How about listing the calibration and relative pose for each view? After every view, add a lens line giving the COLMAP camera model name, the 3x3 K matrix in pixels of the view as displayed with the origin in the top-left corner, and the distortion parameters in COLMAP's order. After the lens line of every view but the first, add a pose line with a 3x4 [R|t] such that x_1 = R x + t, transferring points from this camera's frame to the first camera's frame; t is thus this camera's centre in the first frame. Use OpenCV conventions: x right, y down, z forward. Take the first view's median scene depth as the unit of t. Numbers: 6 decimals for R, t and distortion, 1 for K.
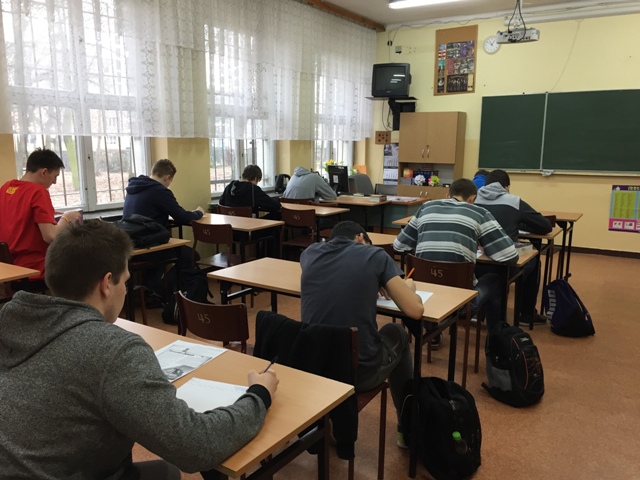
lens RADIAL K [[556.4, 0, 320.0], [0, 556.4, 240.0], [0, 0, 1]] dist [0.118780, -0.130998]
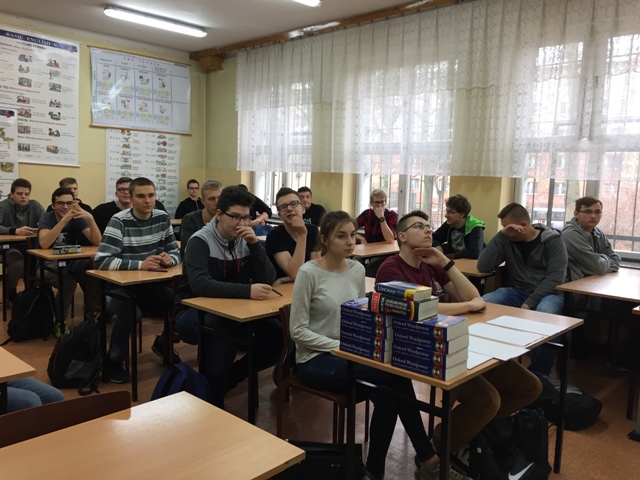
lens RADIAL K [[556.4, 0, 320.0], [0, 556.4, 240.0], [0, 0, 1]] dist [0.118780, -0.130998]
pose [[-0.169472, 0.099562, -0.980493, 0.891726], [-0.196379, 0.971522, 0.132594, -0.186528], [0.965772, 0.215019, -0.145094, 1.134454]]
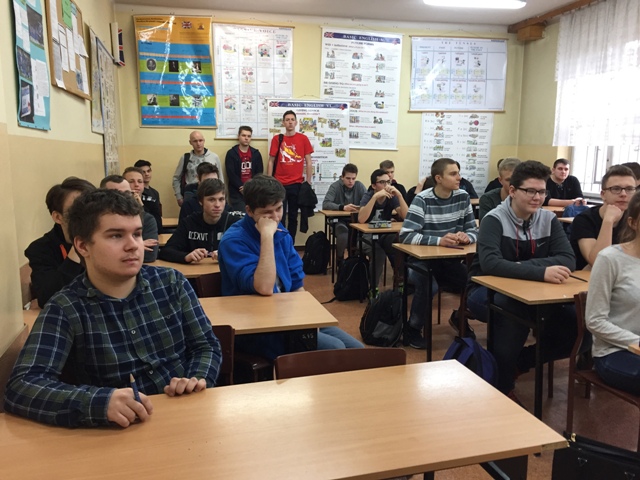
lens RADIAL K [[556.4, 0, 320.0], [0, 556.4, 240.0], [0, 0, 1]] dist [0.118780, -0.130998]
pose [[-0.658064, 0.111933, -0.744596, 0.899797], [-0.129020, 0.957501, 0.257964, -0.195099], [0.741826, 0.265824, -0.615655, 1.189247]]
